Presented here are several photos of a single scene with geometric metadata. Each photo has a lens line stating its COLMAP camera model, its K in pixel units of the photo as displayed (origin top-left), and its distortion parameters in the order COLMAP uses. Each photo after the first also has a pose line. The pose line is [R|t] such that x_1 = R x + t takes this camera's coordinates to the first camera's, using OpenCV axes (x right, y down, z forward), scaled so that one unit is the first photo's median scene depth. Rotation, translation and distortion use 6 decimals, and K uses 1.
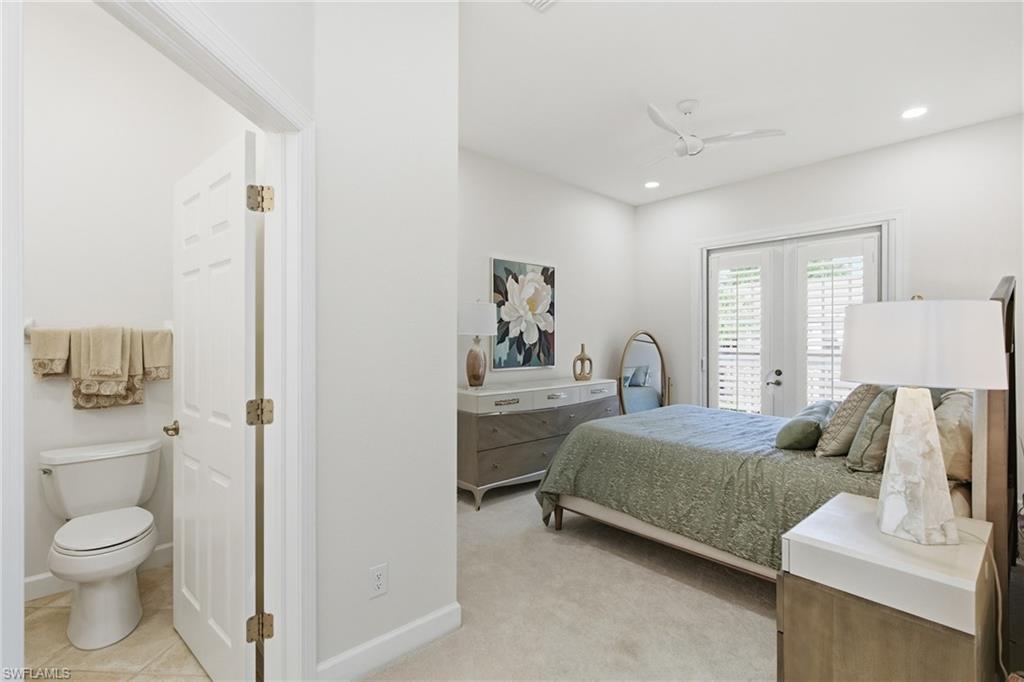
lens RADIAL K [[471.3, 0, 512.4], [0, 471.3, 339.5], [0, 0, 1]] dist [-0.000896, -0.000628]
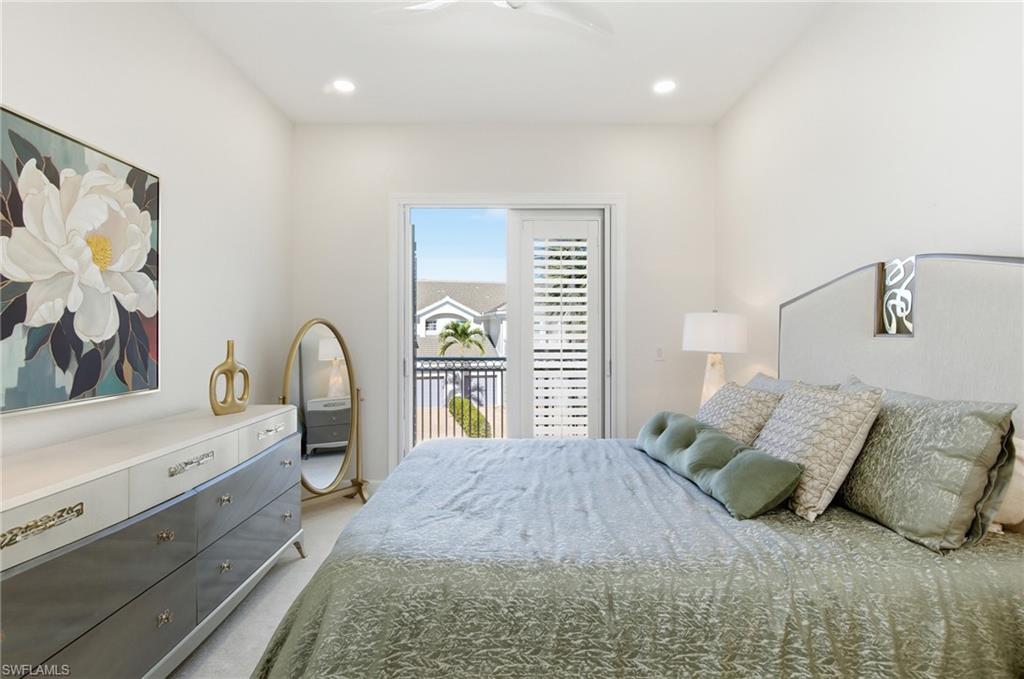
lens RADIAL K [[471.3, 0, 508.5], [0, 471.3, 332.1], [0, 0, 1]] dist [-0.000896, -0.000628]
pose [[0.659559, 0.000794, 0.751652, -0.033656], [0.001943, 0.999994, -0.002761, 0.002178], [-0.751650, 0.003281, 0.659554, 0.455768]]
